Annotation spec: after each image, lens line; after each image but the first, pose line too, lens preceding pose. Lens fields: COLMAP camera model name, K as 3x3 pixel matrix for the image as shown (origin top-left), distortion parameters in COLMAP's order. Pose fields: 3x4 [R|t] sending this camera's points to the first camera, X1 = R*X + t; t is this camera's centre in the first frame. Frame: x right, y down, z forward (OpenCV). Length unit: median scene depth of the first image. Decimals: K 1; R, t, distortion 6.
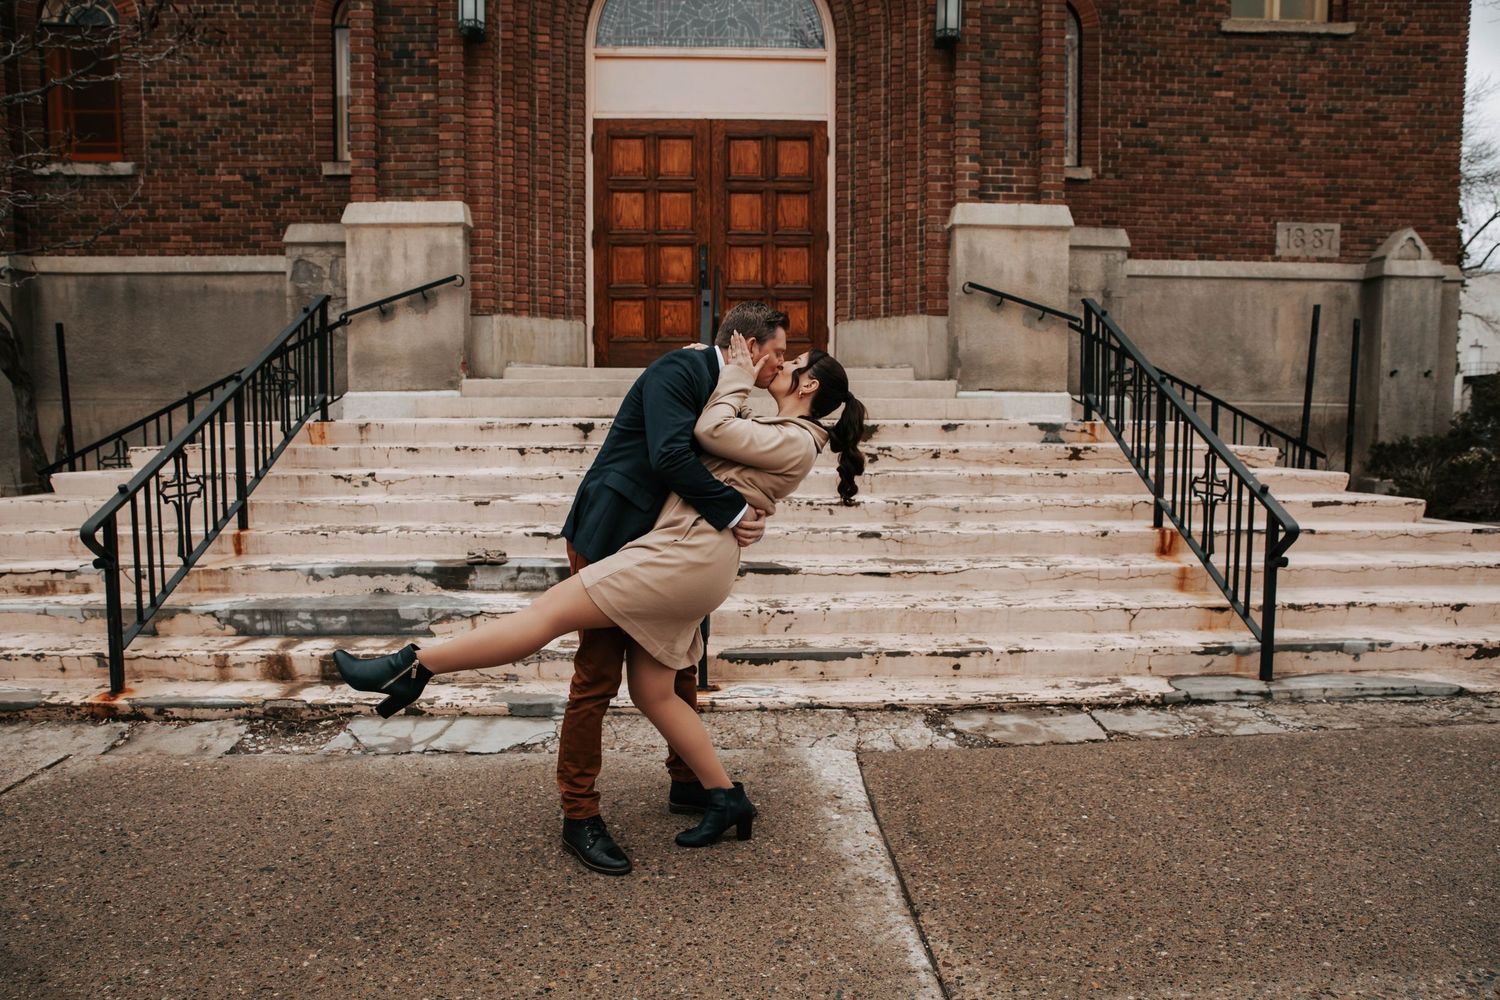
lens RADIAL K [[1020.8, 0, 750.0], [0, 1020.8, 500.0], [0, 0, 1]] dist [-0.112008, 0.090409]
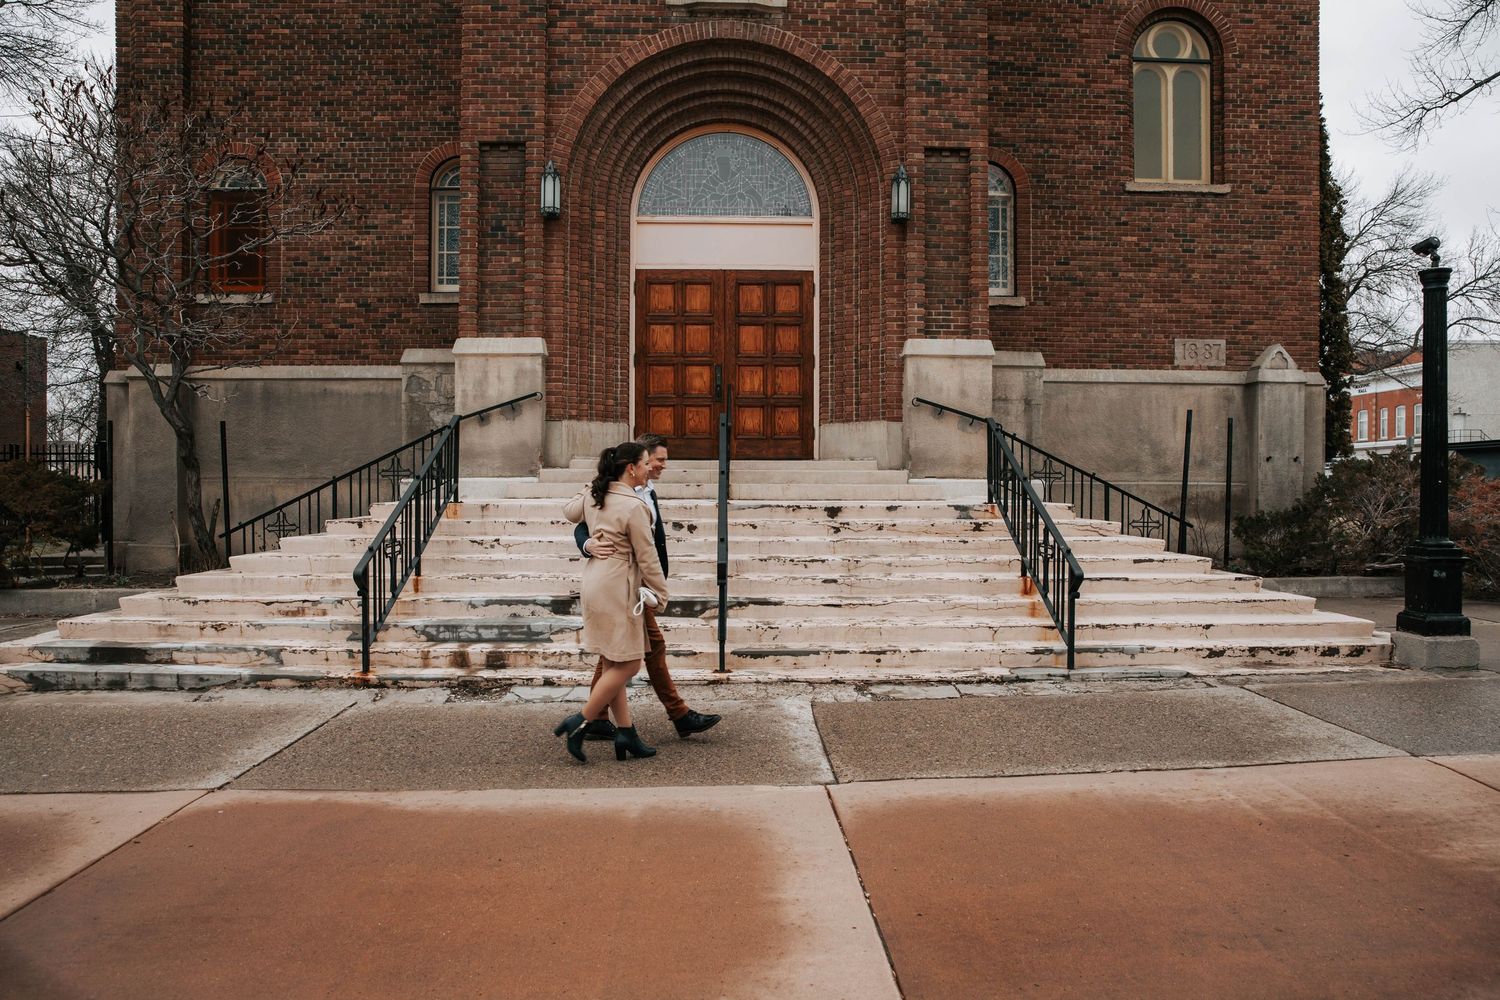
lens RADIAL K [[1020.8, 0, 750.0], [0, 1020.8, 500.0], [0, 0, 1]] dist [-0.112008, 0.090409]
pose [[0.999963, 0.002062, -0.008326, 0.006304], [-0.002579, 0.998038, -0.062554, 0.005782], [0.008180, 0.062573, 0.998007, -0.341937]]
